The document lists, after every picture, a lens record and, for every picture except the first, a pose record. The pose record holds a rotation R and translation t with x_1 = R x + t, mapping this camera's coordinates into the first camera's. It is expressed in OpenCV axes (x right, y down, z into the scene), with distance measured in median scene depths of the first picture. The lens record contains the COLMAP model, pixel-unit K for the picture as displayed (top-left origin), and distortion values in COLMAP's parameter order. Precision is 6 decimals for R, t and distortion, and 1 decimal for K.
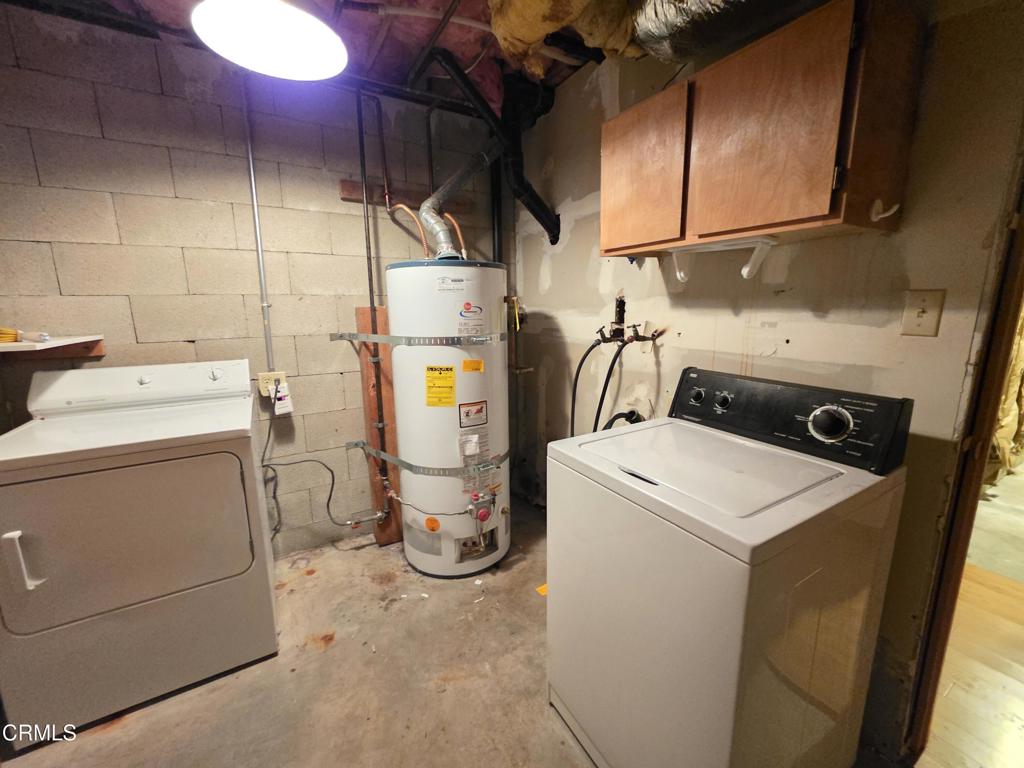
lens RADIAL K [[408.9, 0, 508.2], [0, 408.9, 381.5], [0, 0, 1]] dist [0.004075, 0.000094]
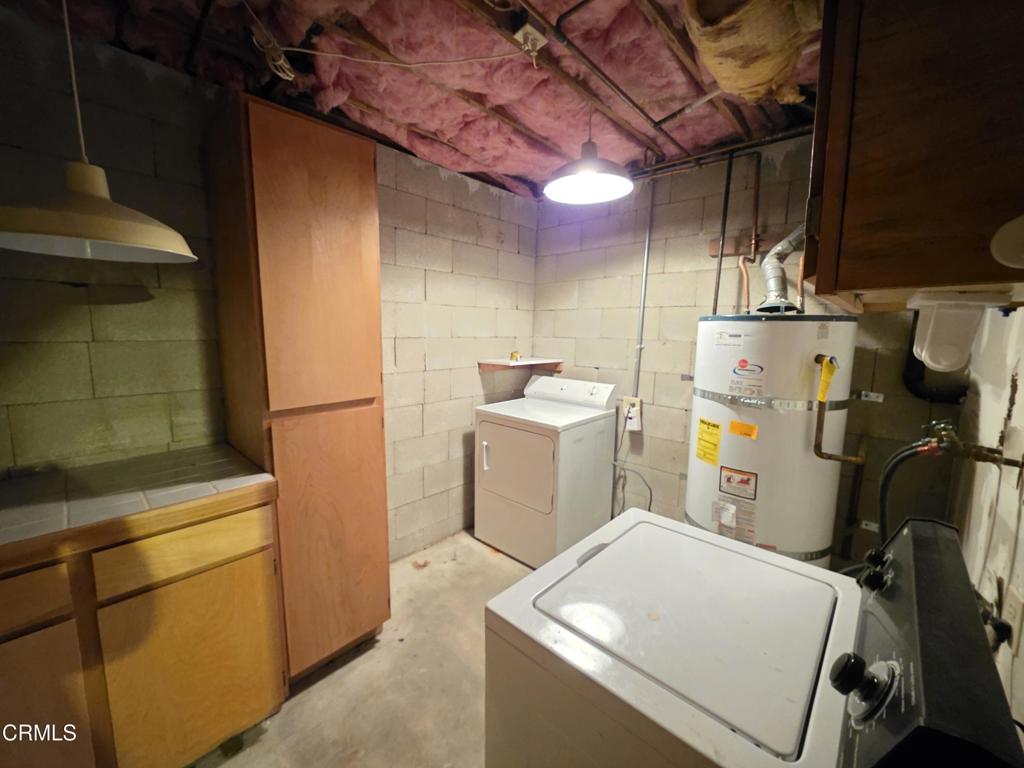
lens RADIAL K [[408.9, 0, 504.8], [0, 408.9, 380.0], [0, 0, 1]] dist [0.004075, 0.000094]
pose [[0.281337, 0.137478, -0.949710, 0.612693], [-0.193540, 0.977476, 0.084165, -0.120460], [0.939889, 0.160128, 0.301608, 0.226693]]
